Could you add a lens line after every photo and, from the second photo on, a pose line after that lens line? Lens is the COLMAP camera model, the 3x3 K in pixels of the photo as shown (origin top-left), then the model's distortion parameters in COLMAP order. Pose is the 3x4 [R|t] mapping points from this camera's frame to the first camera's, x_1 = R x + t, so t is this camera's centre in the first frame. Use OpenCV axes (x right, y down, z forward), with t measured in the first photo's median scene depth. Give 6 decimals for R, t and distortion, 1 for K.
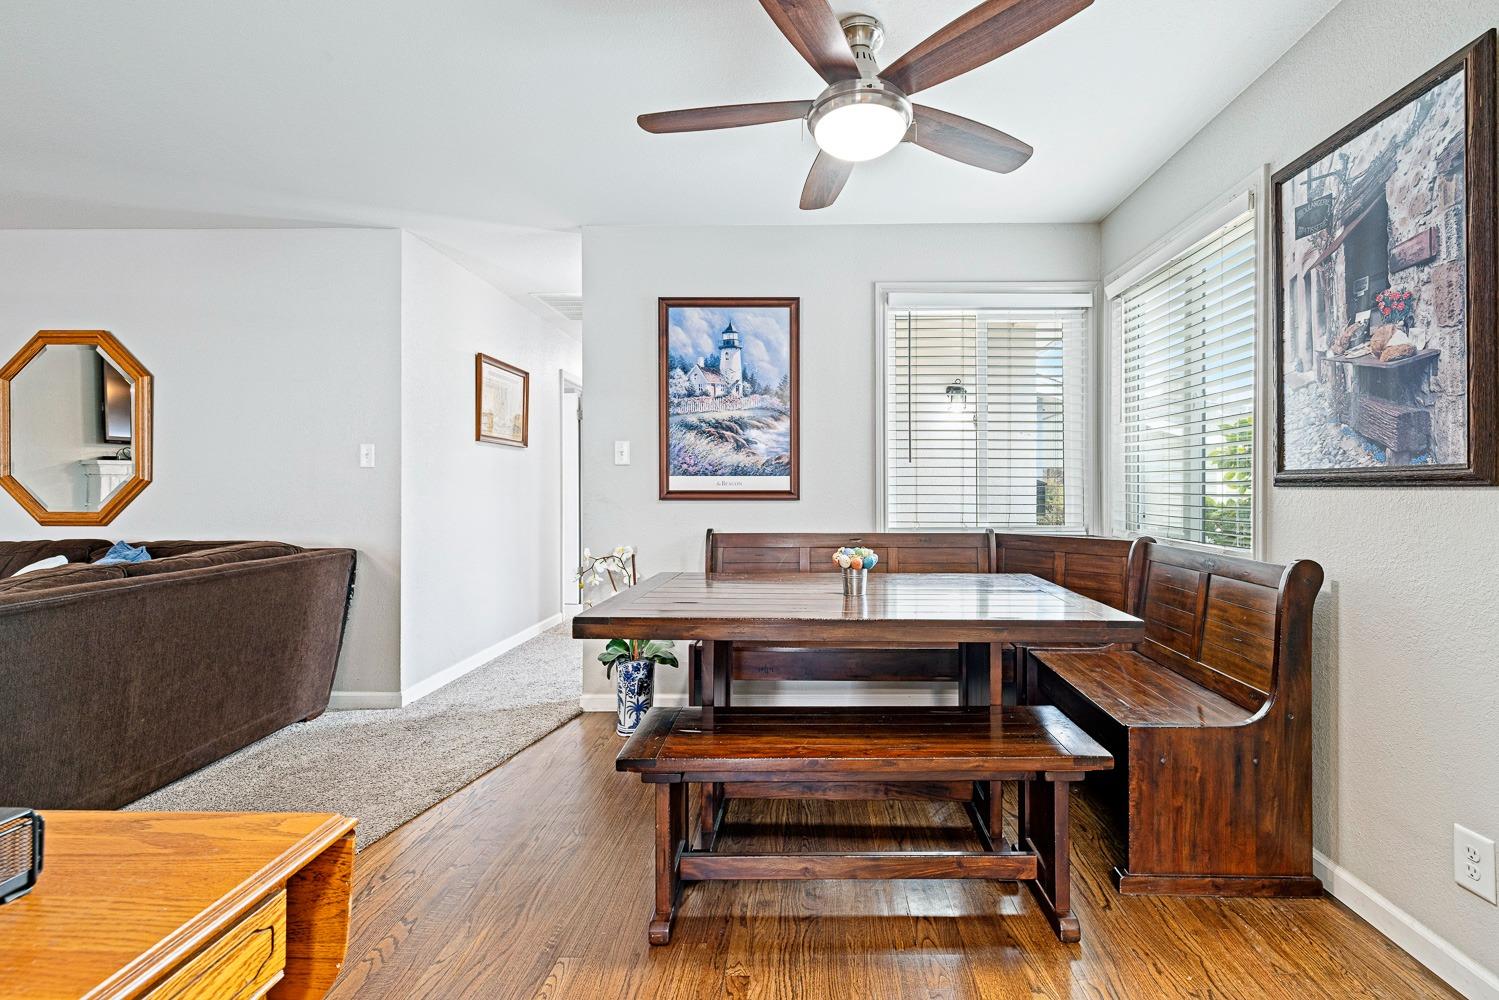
lens RADIAL K [[636.5, 0, 756.5], [0, 636.5, 490.1], [0, 0, 1]] dist [0.001125, 0.000051]
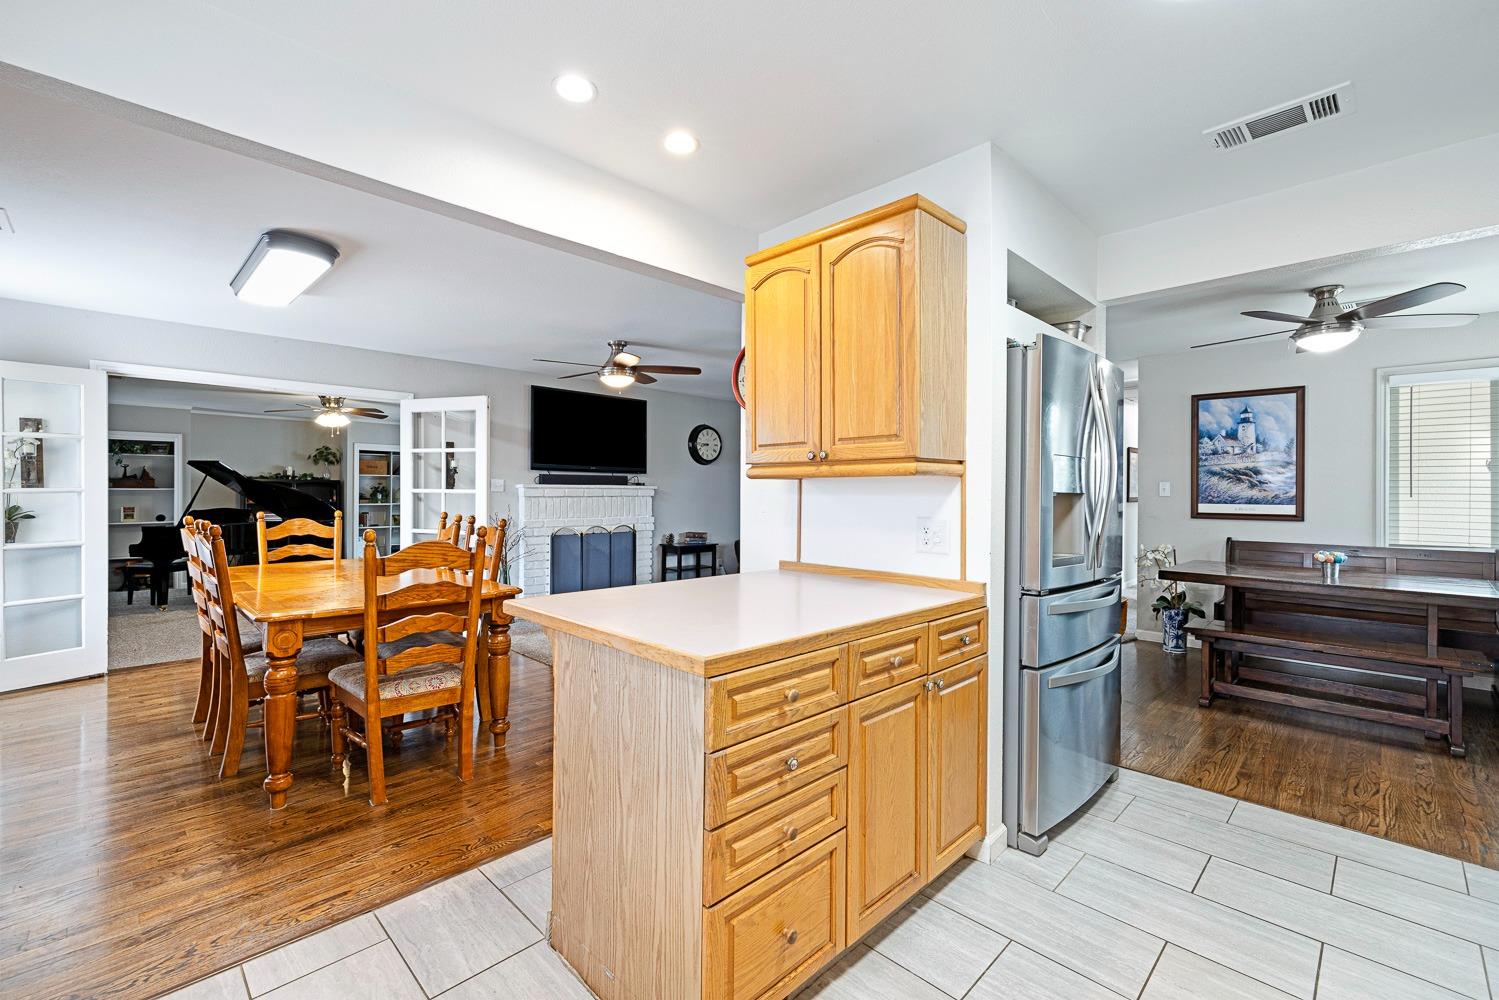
lens RADIAL K [[636.5, 0, 756.5], [0, 636.5, 490.1], [0, 0, 1]] dist [0.001125, 0.000051]
pose [[0.760939, 0.006727, -0.648788, 0.059843], [-0.009360, 0.999956, -0.000610, -0.045255], [0.648756, 0.006537, 0.760969, -0.976118]]
